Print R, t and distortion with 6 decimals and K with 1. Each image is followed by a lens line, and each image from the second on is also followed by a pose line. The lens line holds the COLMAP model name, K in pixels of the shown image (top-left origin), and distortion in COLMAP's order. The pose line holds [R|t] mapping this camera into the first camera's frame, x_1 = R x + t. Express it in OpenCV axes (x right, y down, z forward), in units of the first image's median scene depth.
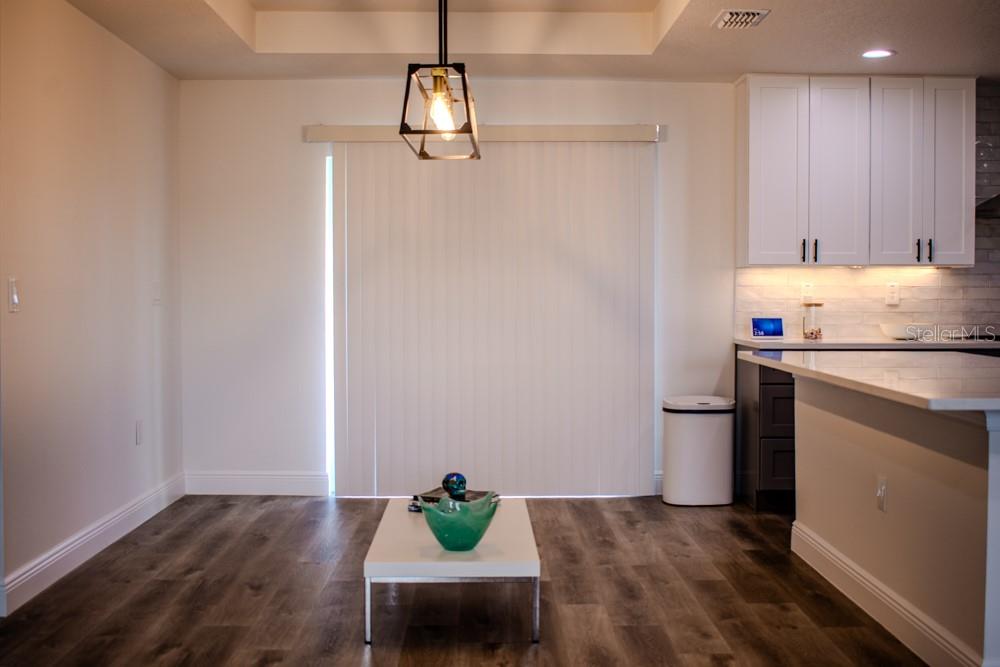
lens RADIAL K [[1137.5, 0, 500.0], [0, 1137.5, 333.5], [0, 0, 1]] dist [-0.064044, -0.006106]
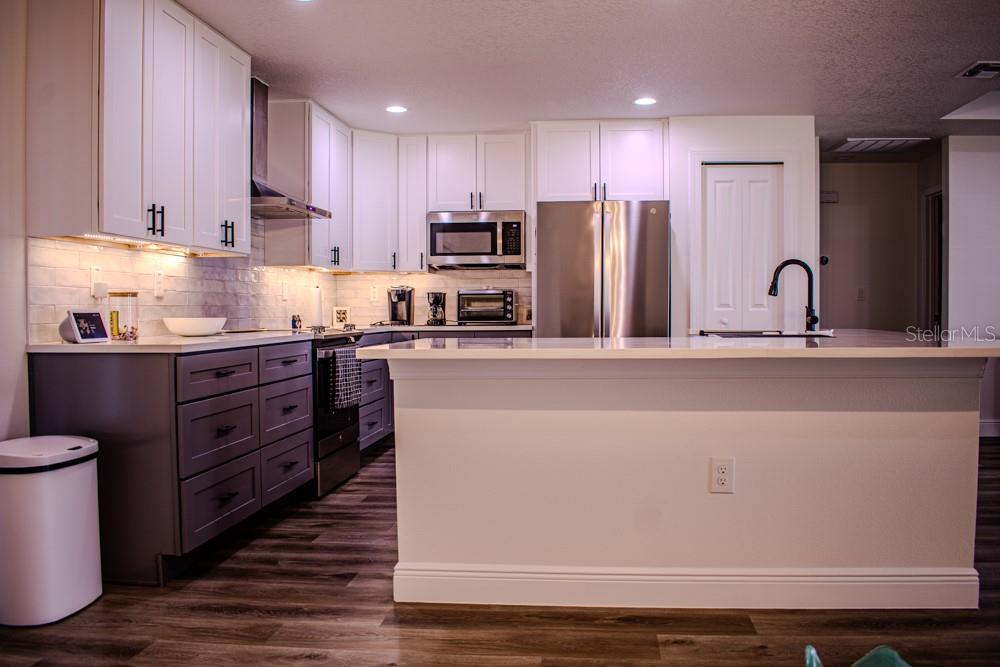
lens RADIAL K [[792.1, 0, 503.6], [0, 792.1, 354.5], [0, 0, 1]] dist [-0.093013, -0.001253]
pose [[0.113578, -0.053019, 0.992113, -0.207042], [0.039437, 0.998029, 0.048821, -0.000674], [-0.992746, 0.033581, 0.115445, 0.691781]]
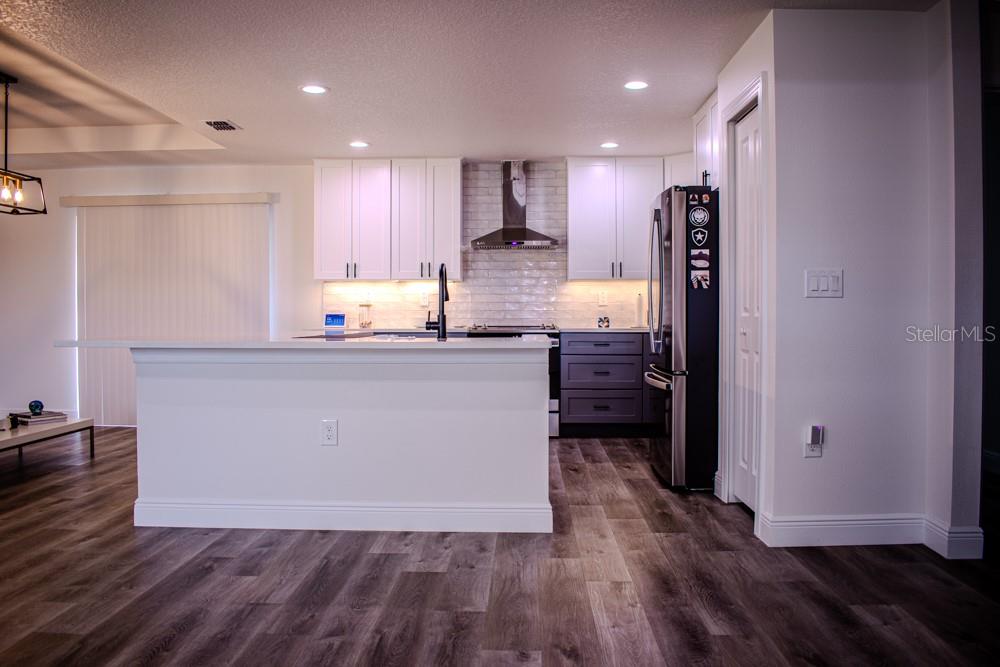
lens RADIAL K [[789.7, 0, 500.0], [0, 789.7, 333.5], [0, 0, 1]] dist [-0.082236, 0.000499]
pose [[0.999288, 0.003023, -0.037614, 0.502540], [-0.003378, 0.999950, -0.009378, 0.022672], [0.037584, 0.009498, 0.999248, -0.077136]]
